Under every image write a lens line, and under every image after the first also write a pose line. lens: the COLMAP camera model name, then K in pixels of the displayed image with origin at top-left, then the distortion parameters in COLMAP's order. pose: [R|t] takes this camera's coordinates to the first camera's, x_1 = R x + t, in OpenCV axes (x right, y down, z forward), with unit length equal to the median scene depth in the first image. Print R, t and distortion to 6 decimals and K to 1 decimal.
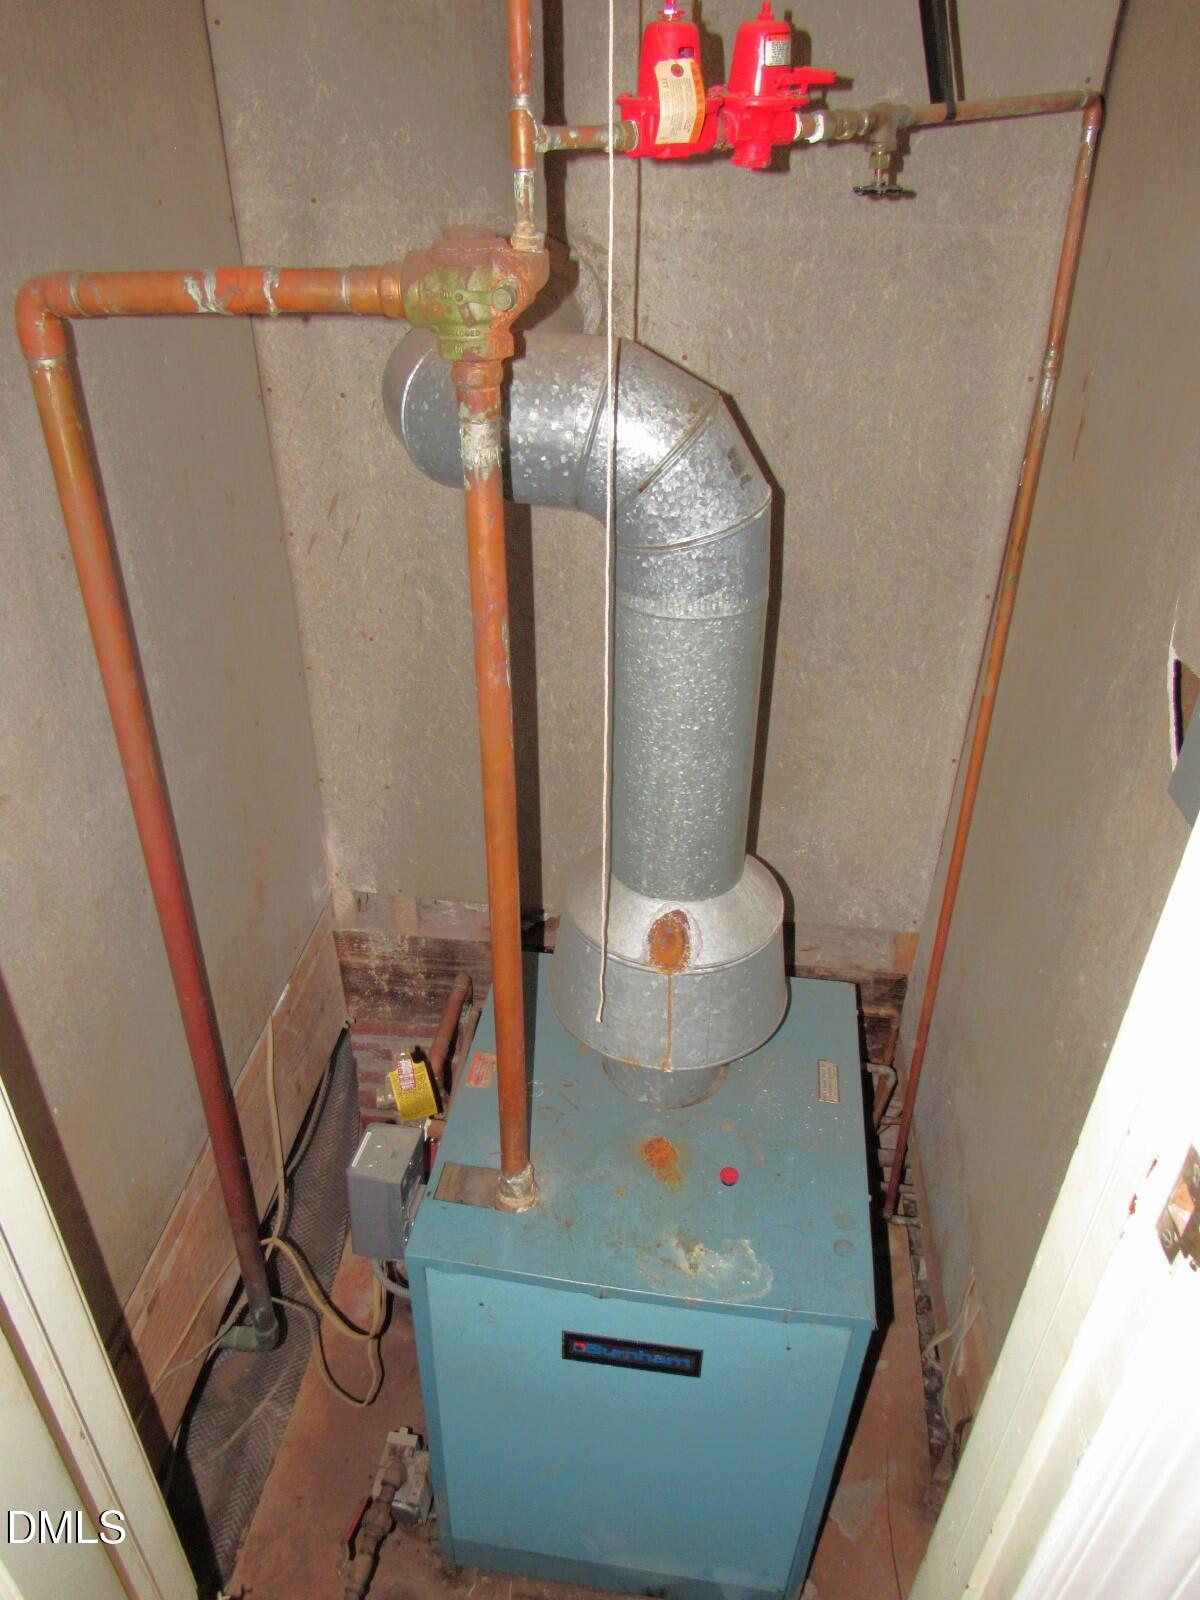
lens RADIAL K [[1211.5, 0, 605.8], [0, 1211.5, 796.7], [0, 0, 1]] dist [0.003522, -0.018257]
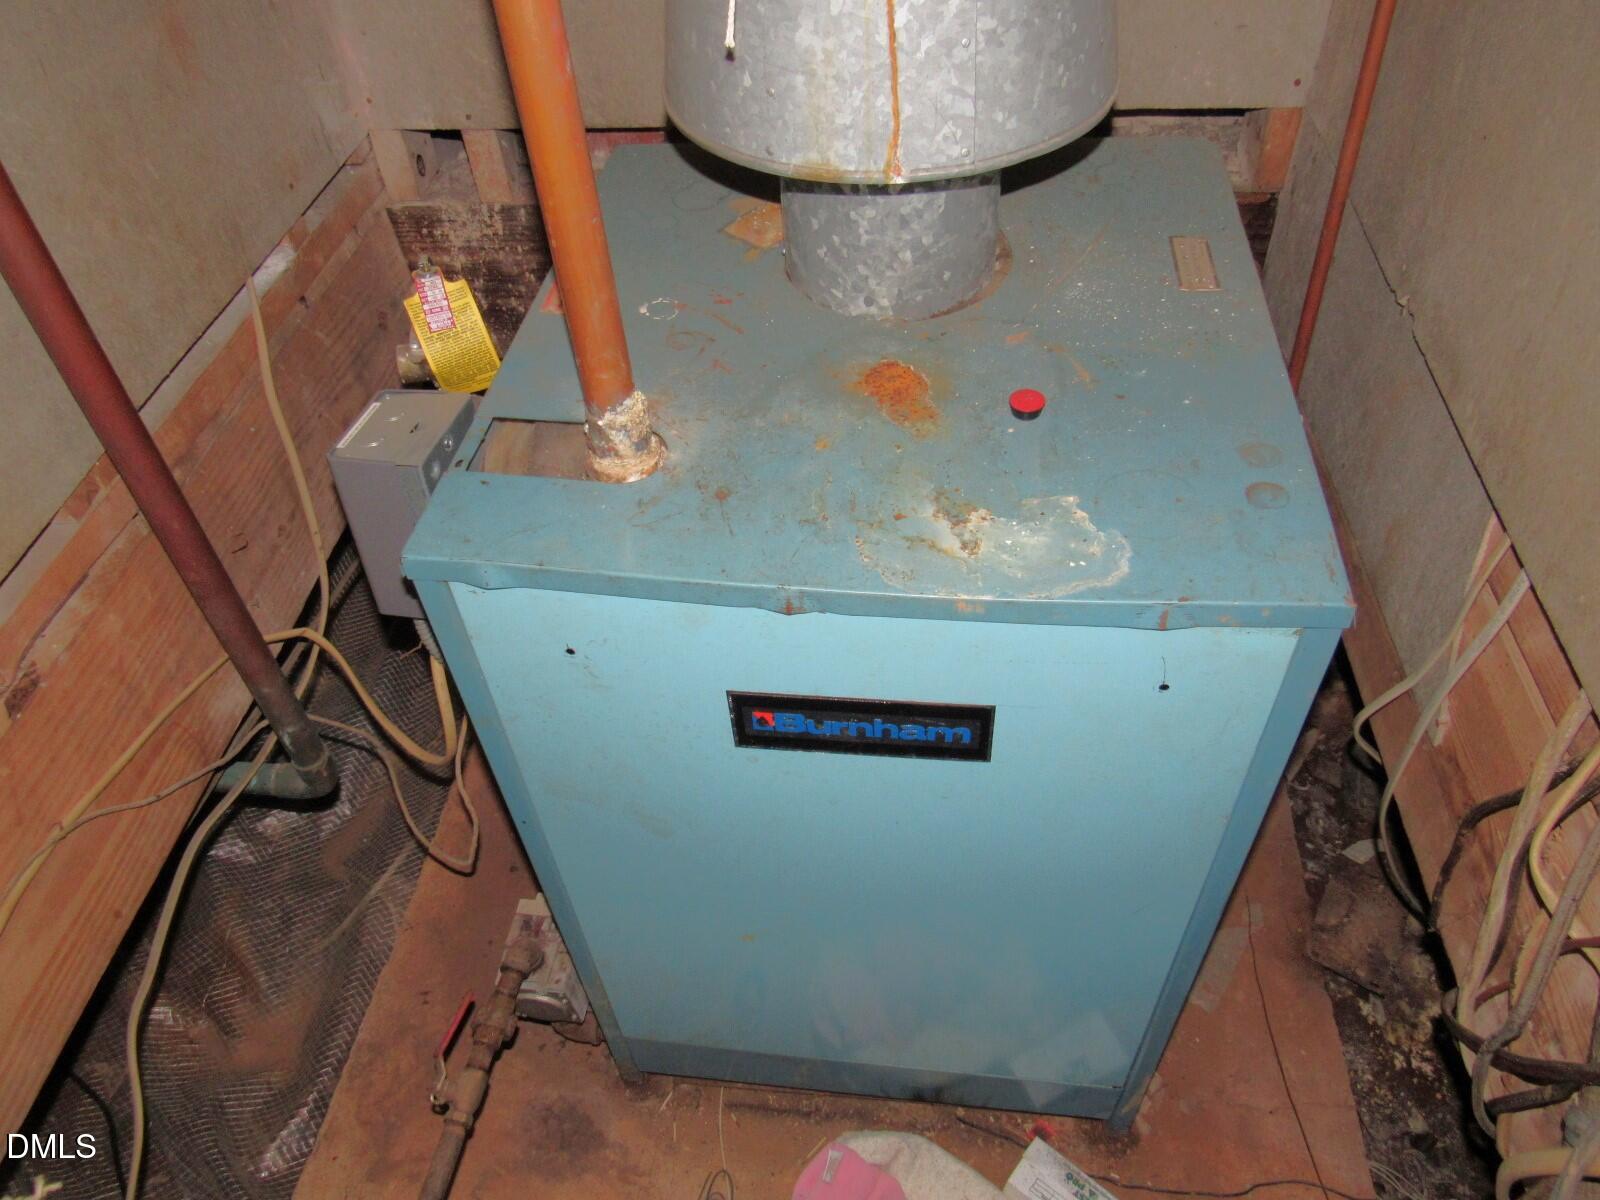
lens RADIAL K [[1148.1, 0, 797.7], [0, 1148.1, 600.4], [0, 0, 1]] dist [-0.037087, -0.002232]
pose [[0.996296, -0.066774, -0.054183, 0.023033], [0.076479, 0.976122, 0.203312, 0.277956], [0.039313, -0.206703, 0.977614, 0.475291]]
